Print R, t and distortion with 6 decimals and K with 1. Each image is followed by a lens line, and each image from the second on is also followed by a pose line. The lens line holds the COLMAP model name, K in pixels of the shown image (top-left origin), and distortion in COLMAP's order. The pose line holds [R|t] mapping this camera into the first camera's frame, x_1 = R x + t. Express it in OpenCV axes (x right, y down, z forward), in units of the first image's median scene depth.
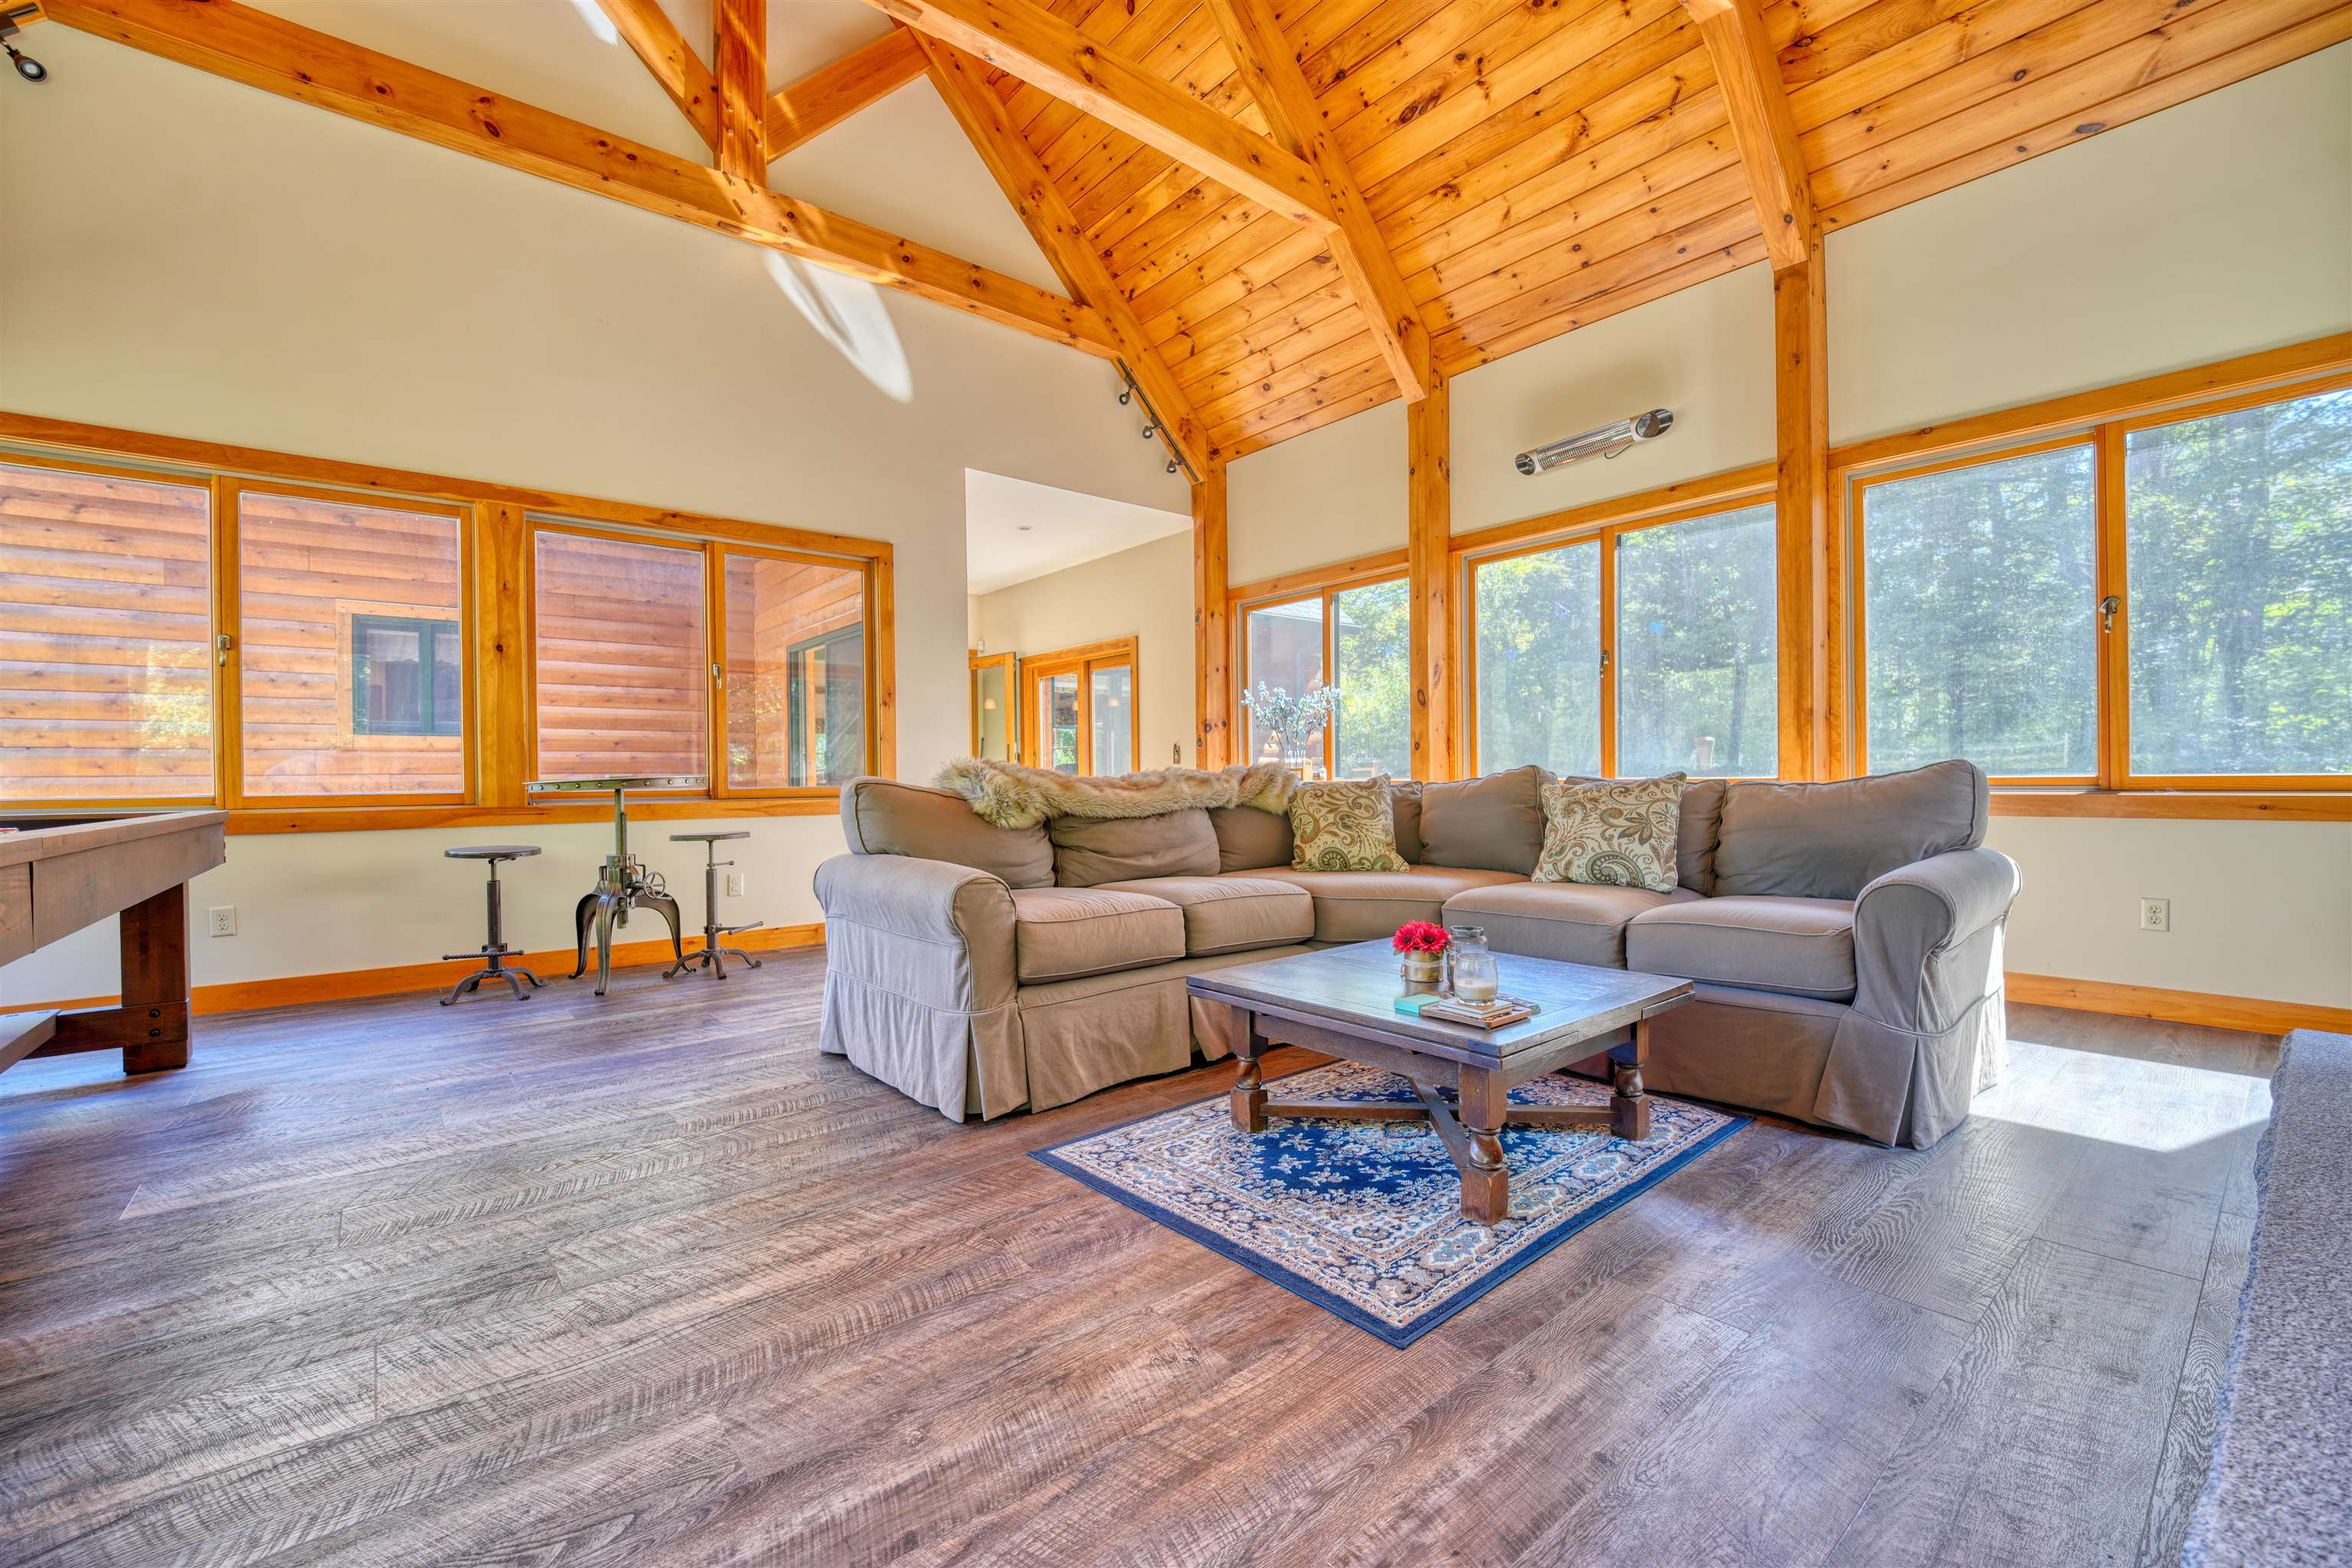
lens RADIAL K [[974.6, 0, 1180.6], [0, 974.6, 787.0], [0, 0, 1]] dist [-0.004033, -0.000677]
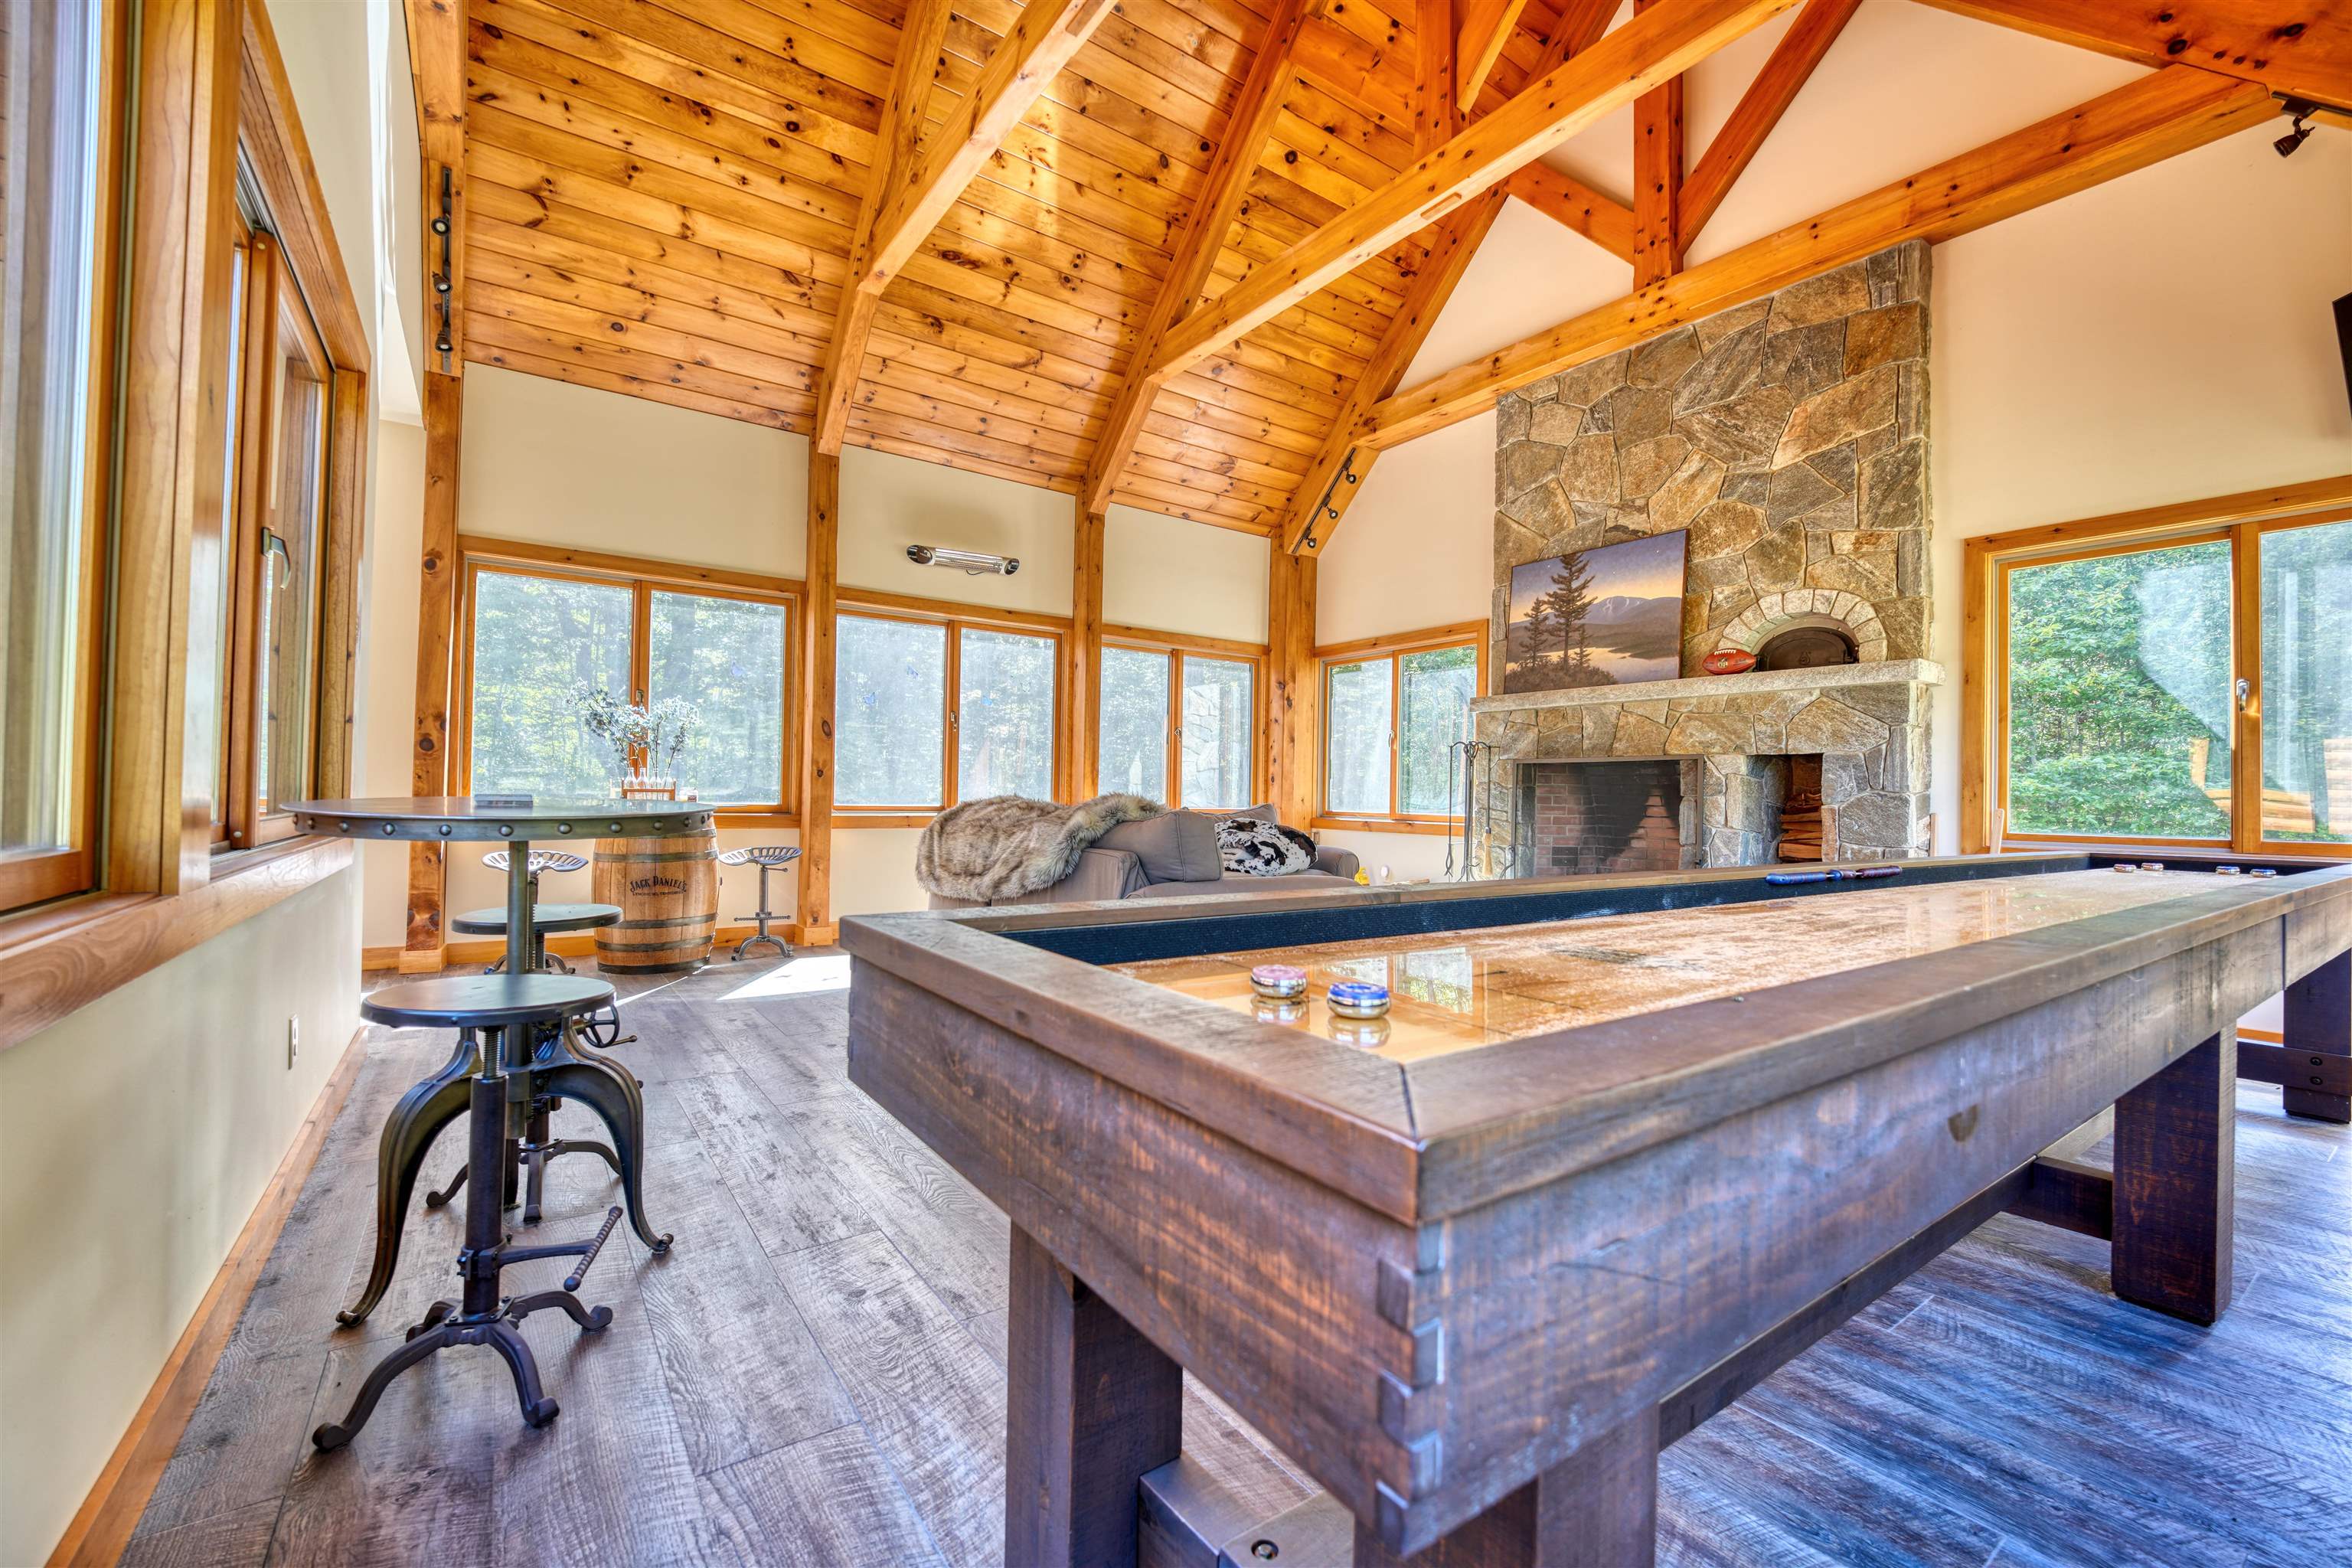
lens RADIAL K [[974.6, 0, 1180.6], [0, 974.6, 787.0], [0, 0, 1]] dist [-0.004033, -0.000677]
pose [[0.085144, 0.026475, 0.996017, -0.916809], [-0.013132, 0.999590, -0.025447, -0.008827], [-0.996282, -0.010913, 0.085457, 0.603563]]
